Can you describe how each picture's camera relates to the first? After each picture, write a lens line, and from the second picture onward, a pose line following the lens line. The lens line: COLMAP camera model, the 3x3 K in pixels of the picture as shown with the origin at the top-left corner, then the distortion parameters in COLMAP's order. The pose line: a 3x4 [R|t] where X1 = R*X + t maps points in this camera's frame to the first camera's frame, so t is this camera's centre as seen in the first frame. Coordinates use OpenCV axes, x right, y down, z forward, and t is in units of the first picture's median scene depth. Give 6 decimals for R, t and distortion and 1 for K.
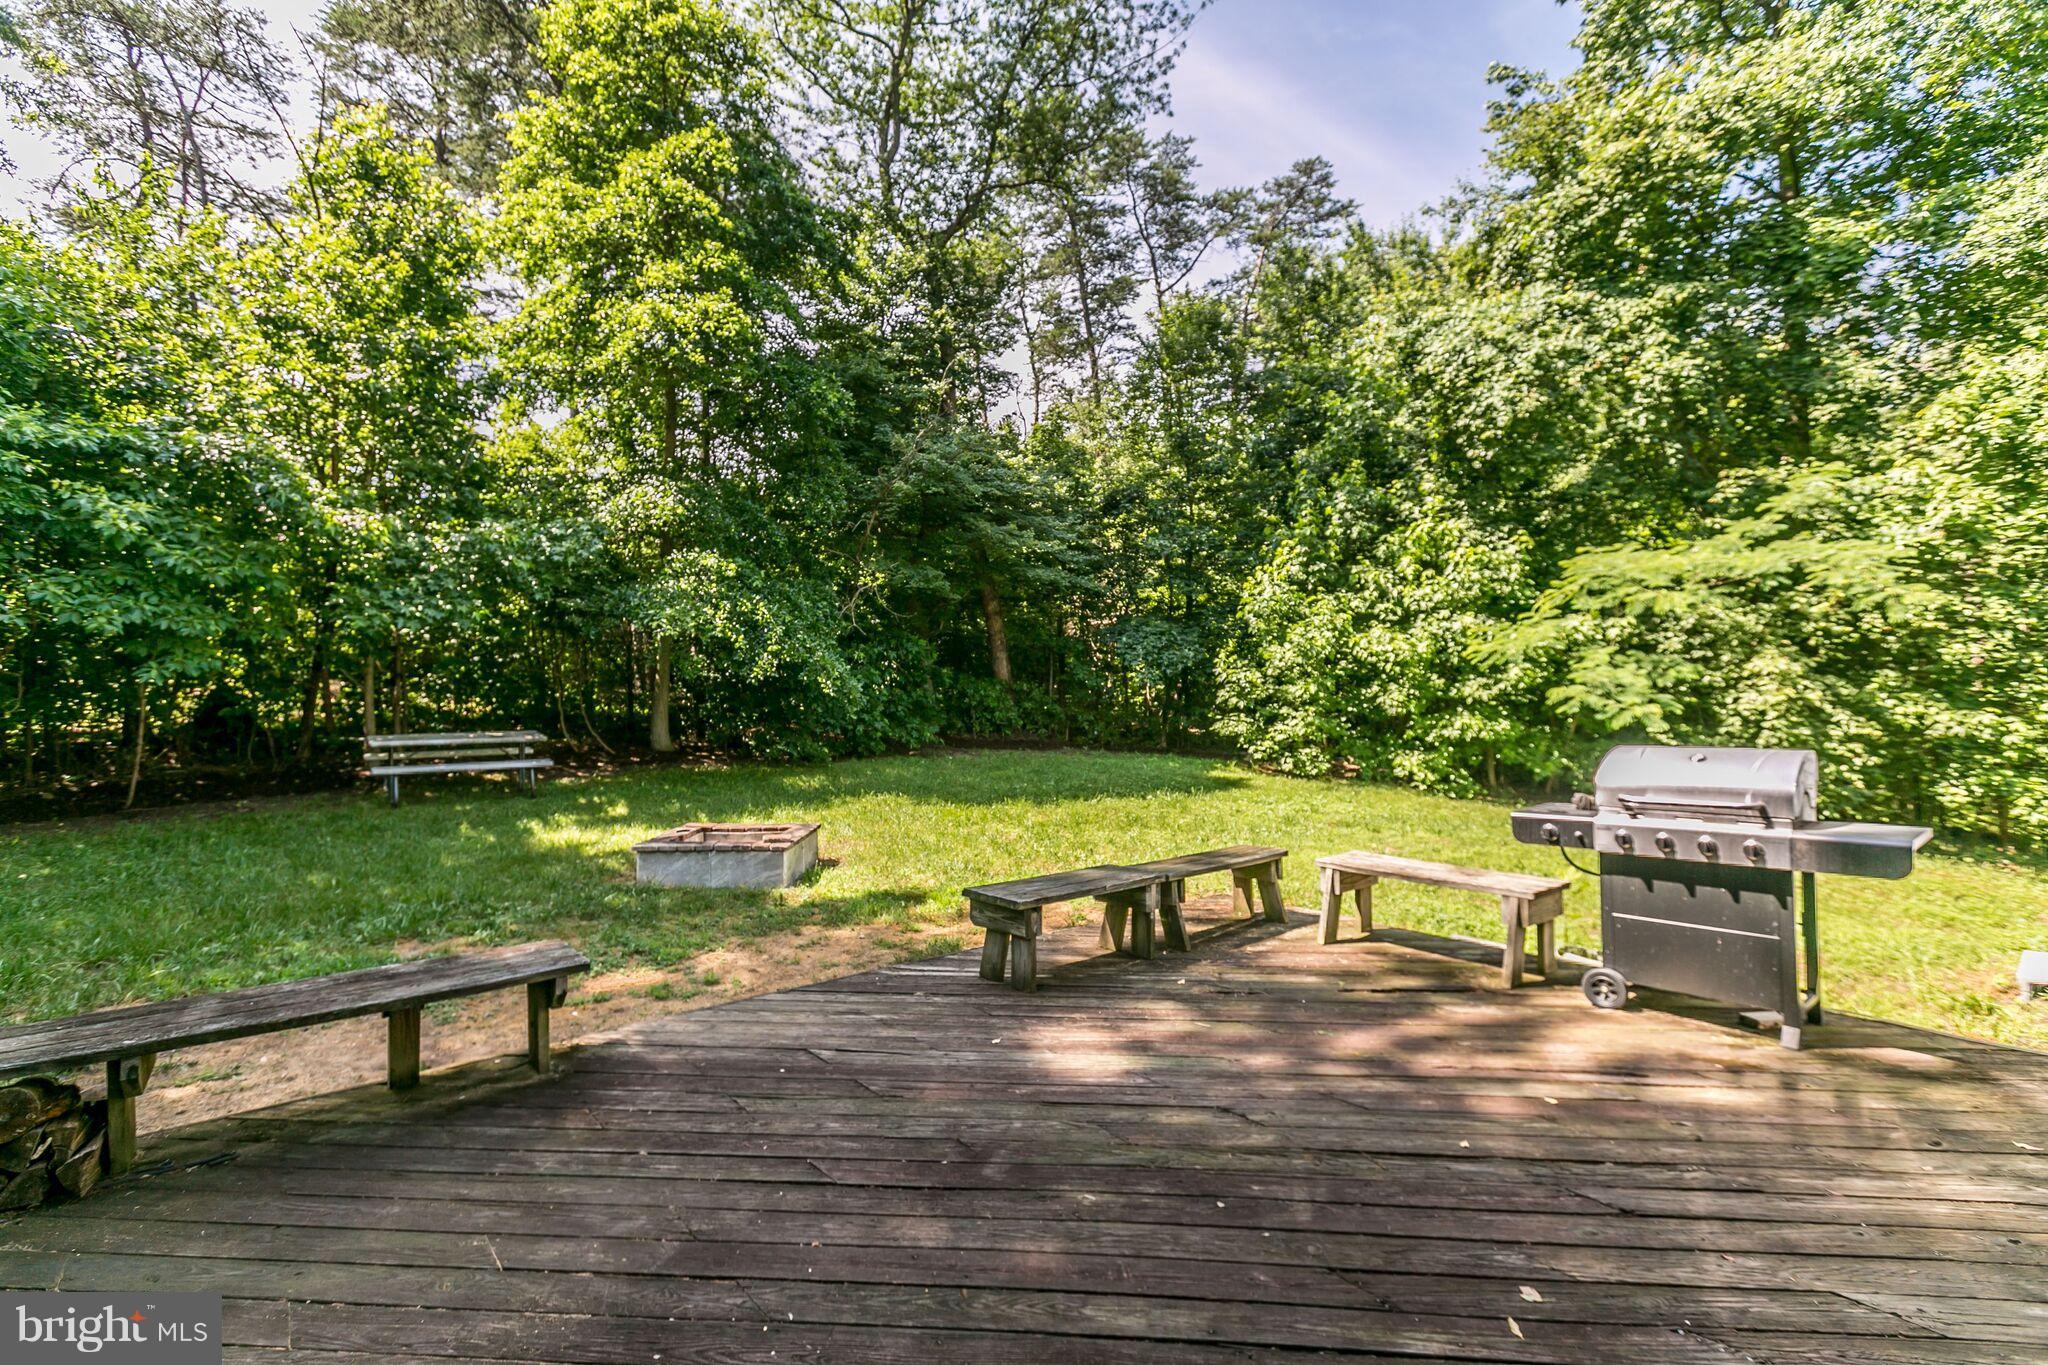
lens RADIAL K [[900.4, 0, 1017.0], [0, 900.4, 683.2], [0, 0, 1]] dist [-0.001024, -0.000131]
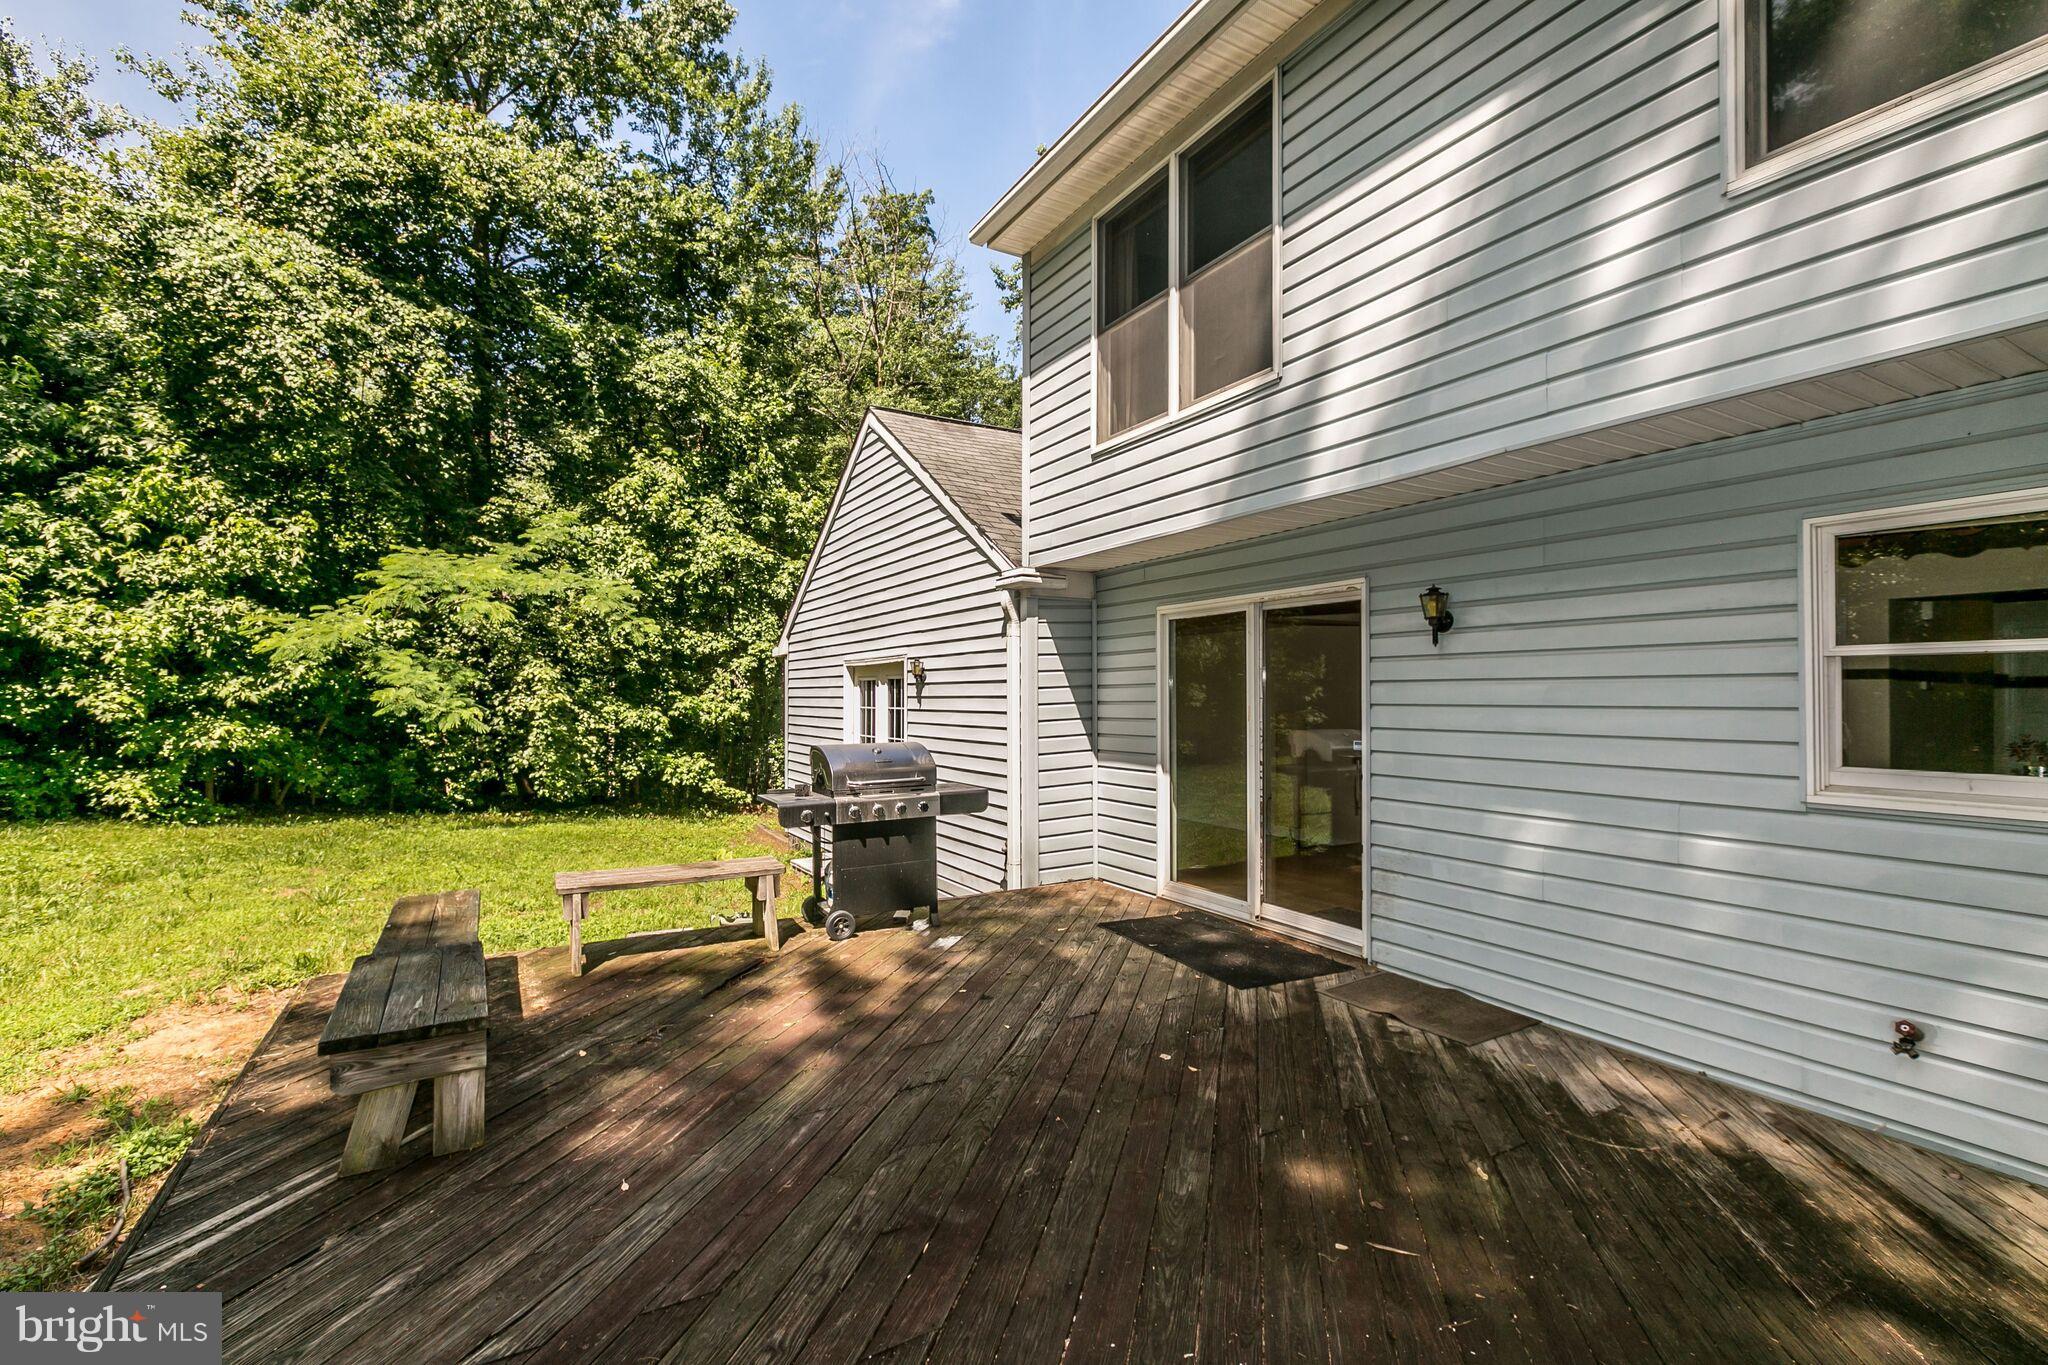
lens RADIAL K [[900.4, 0, 1017.0], [0, 900.4, 683.2], [0, 0, 1]] dist [-0.001024, -0.000131]
pose [[0.173739, 0.017444, 0.984637, -0.187245], [-0.022228, 0.999658, -0.013788, -0.003472], [-0.984541, -0.019491, 0.174068, 0.149241]]
